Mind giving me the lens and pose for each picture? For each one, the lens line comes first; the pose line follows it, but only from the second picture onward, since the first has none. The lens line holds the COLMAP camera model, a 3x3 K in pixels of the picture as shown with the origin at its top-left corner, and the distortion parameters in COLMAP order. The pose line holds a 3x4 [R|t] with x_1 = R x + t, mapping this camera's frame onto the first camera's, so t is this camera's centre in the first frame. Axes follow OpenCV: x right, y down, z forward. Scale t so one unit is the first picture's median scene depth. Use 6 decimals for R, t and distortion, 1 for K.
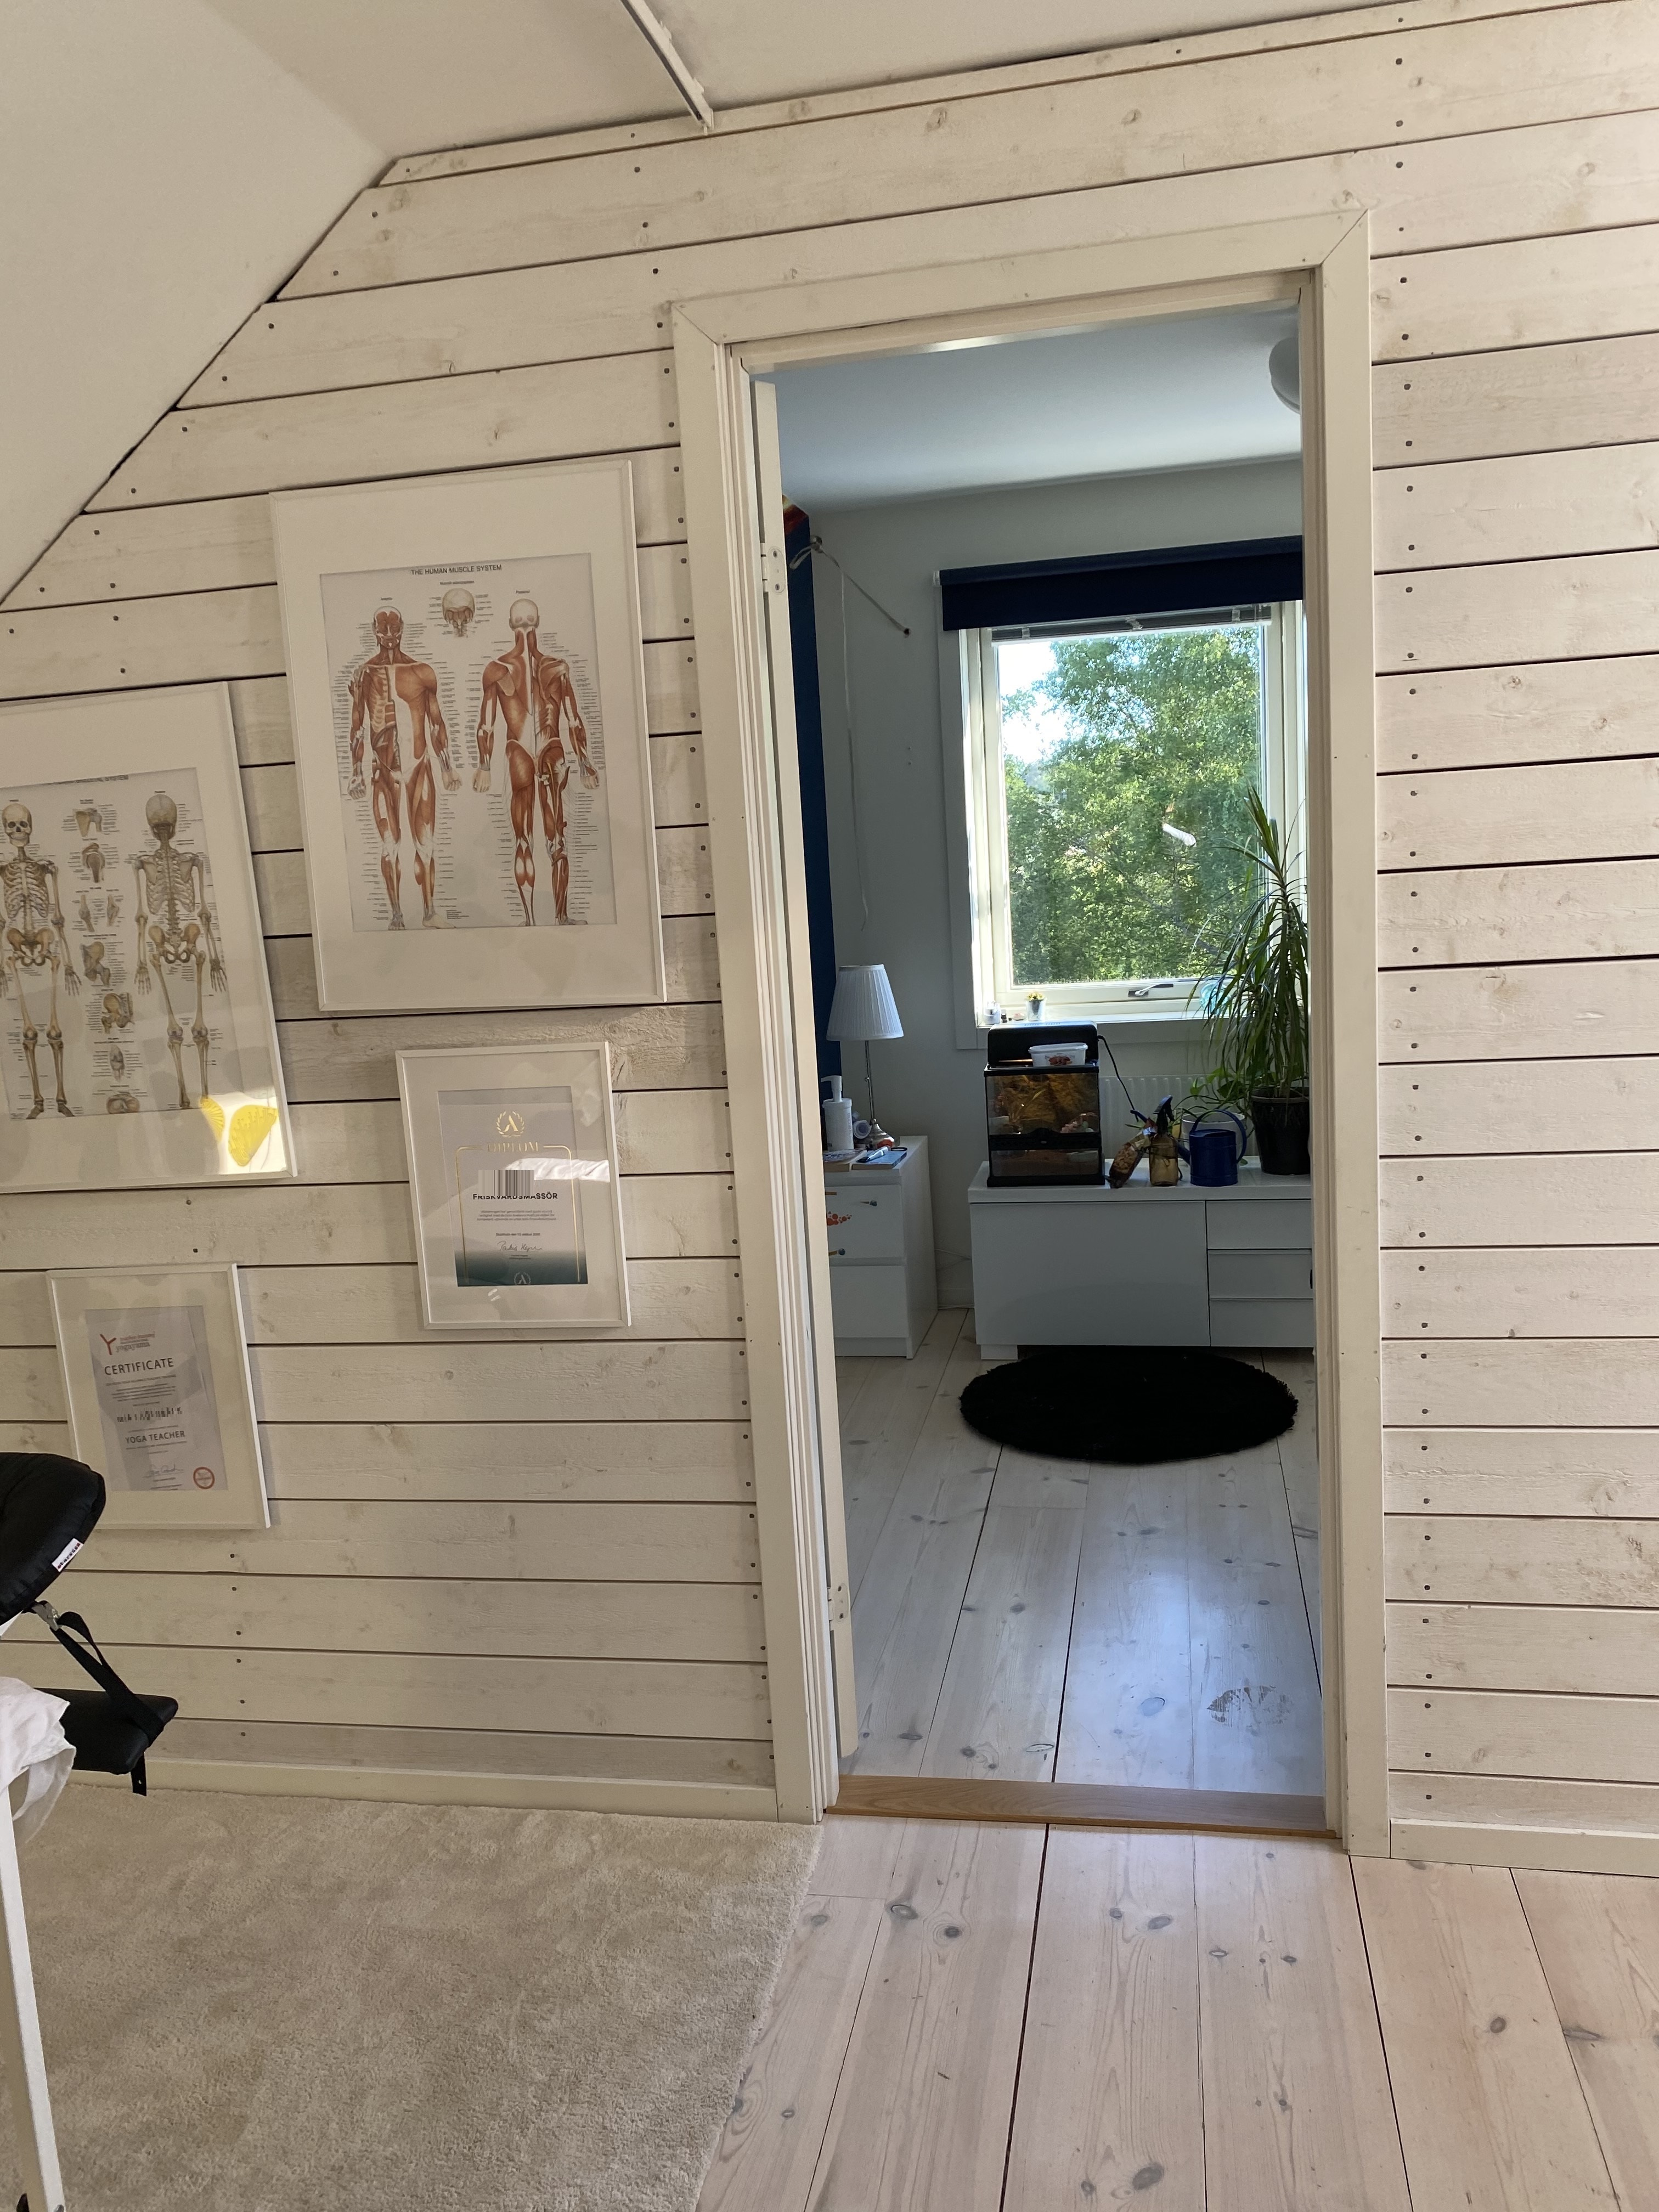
lens RADIAL K [[1724.1, 0, 832.7], [0, 1724.1, 1098.5], [0, 0, 1]] dist [0.002439, 0.004438]
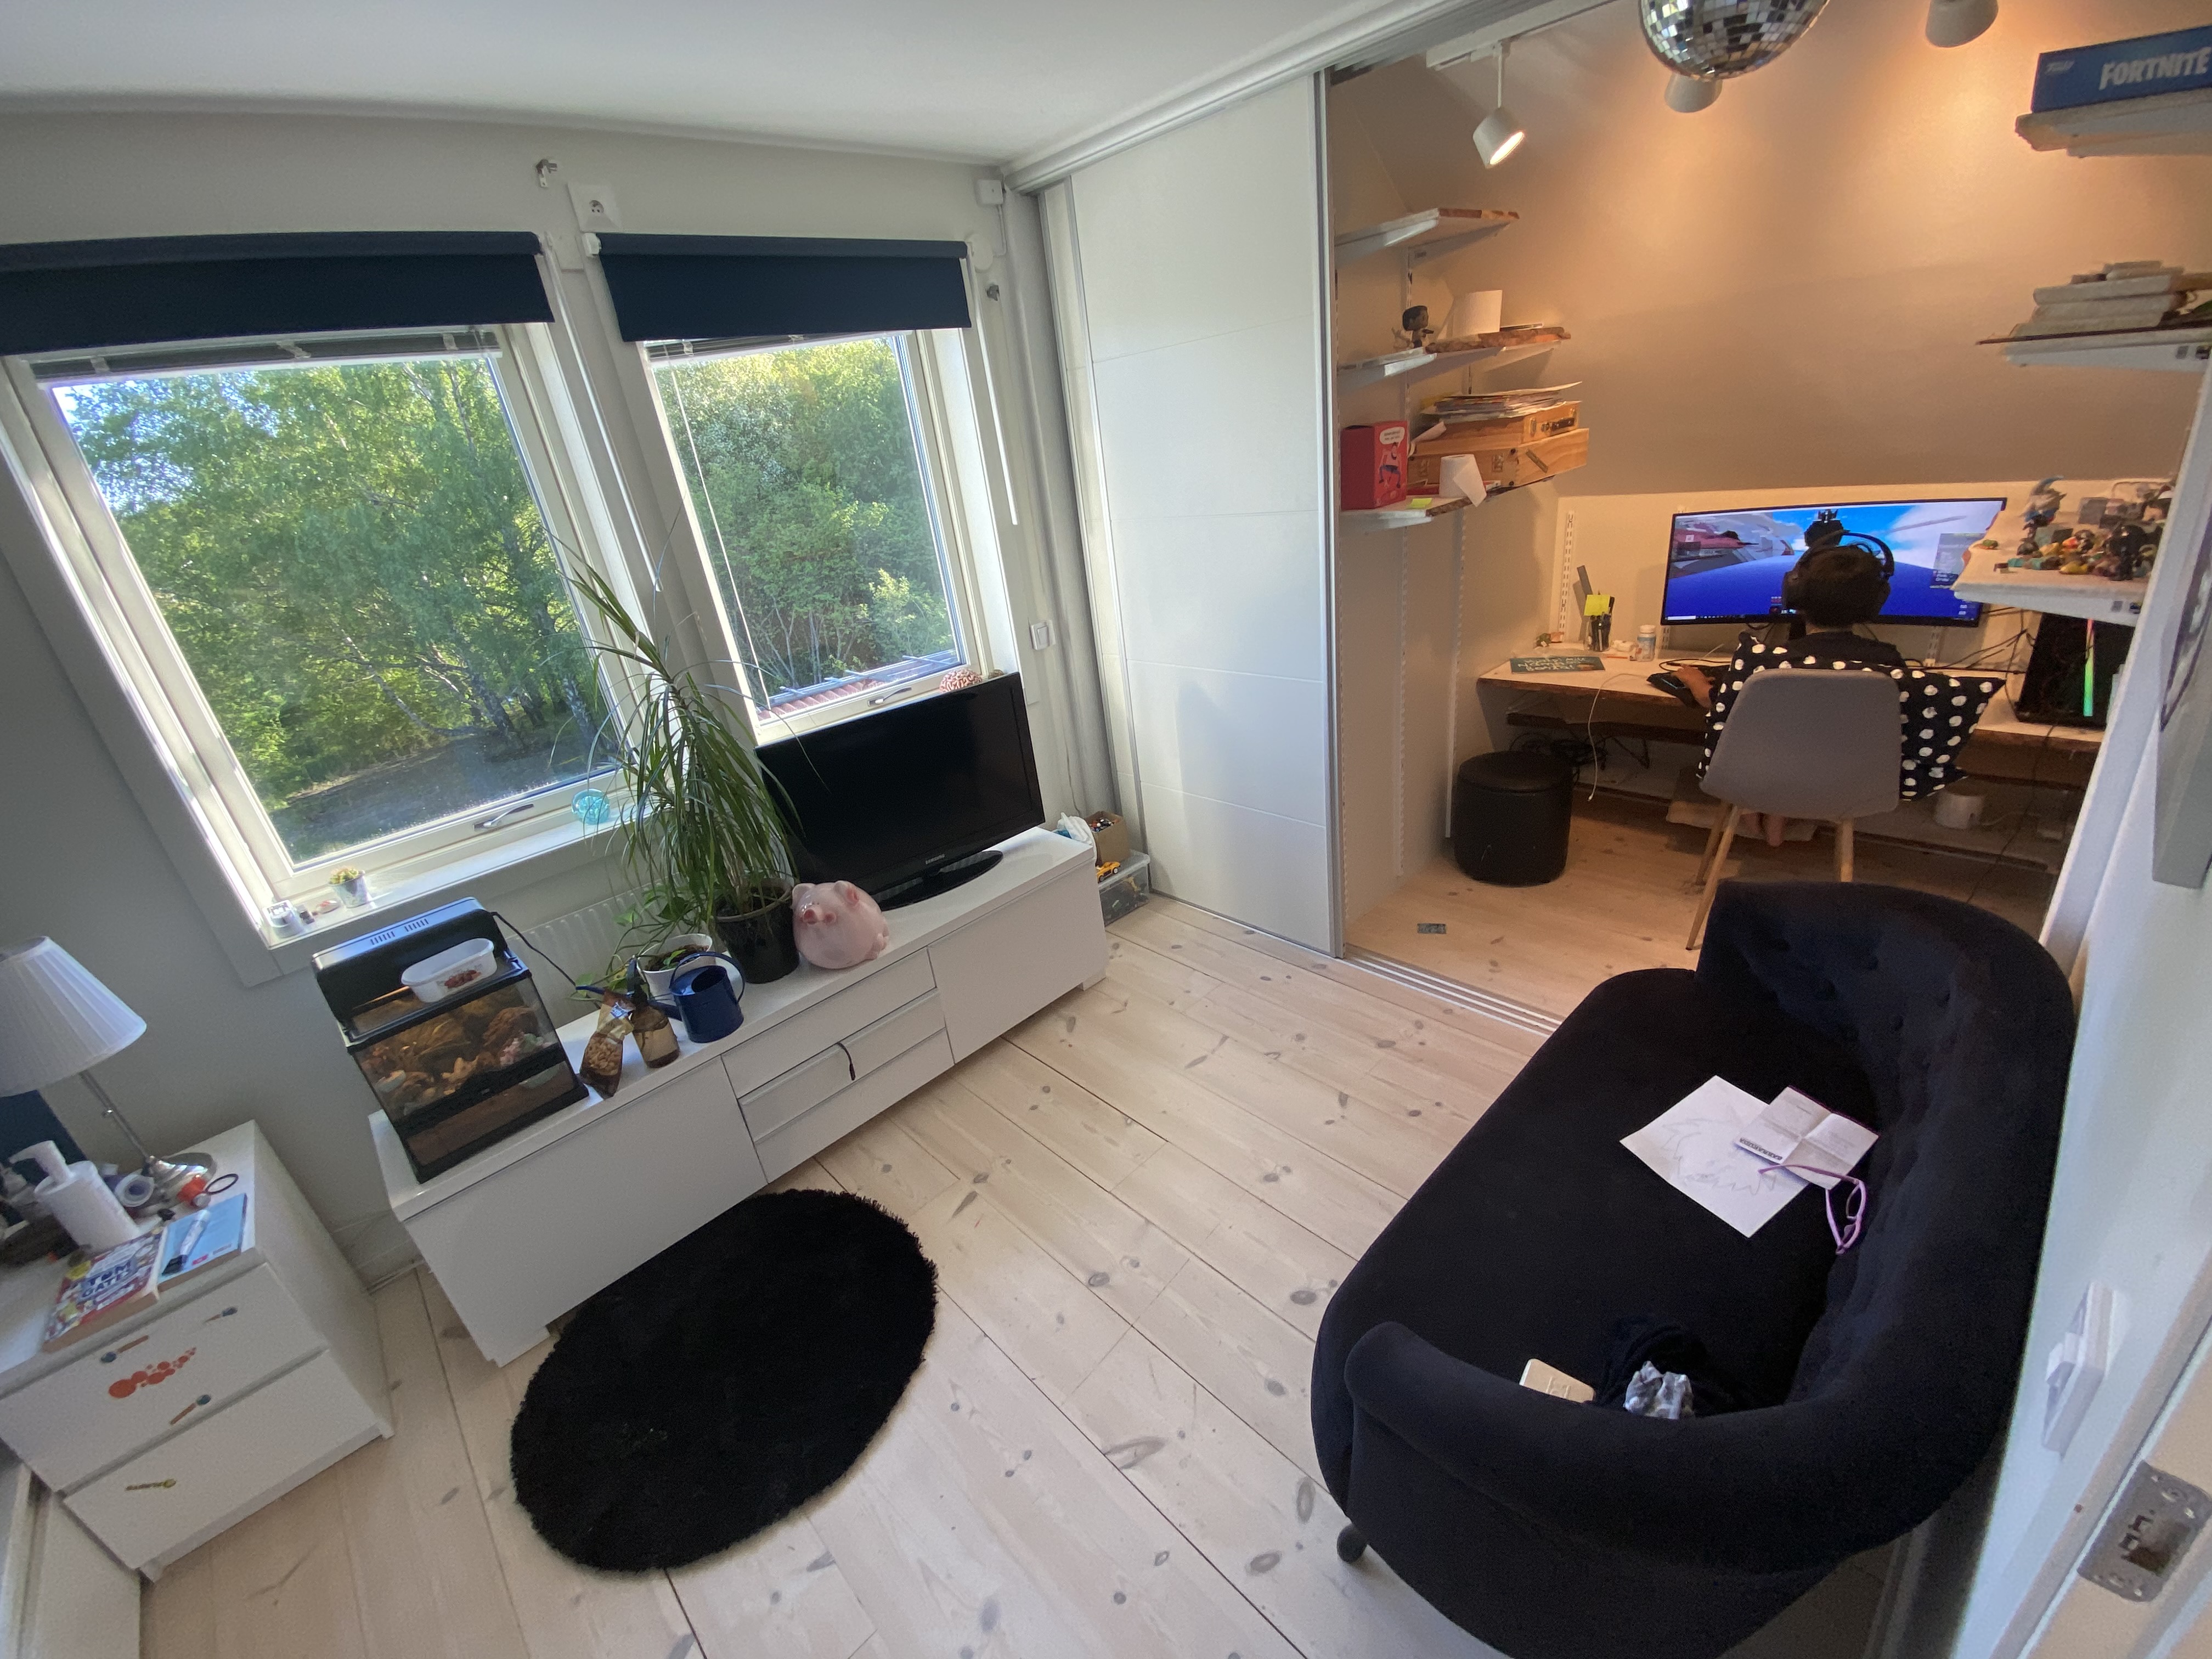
lens RADIAL K [[907.5, 0, 1099.5], [0, 907.5, 826.4], [0, 0, 1]] dist [-0.007715, -0.000311]
pose [[0.585016, -0.341668, 0.735540, 0.029038], [0.212922, 0.939821, 0.267210, -0.122869], [-0.782573, 0.000290, 0.622559, 0.529296]]
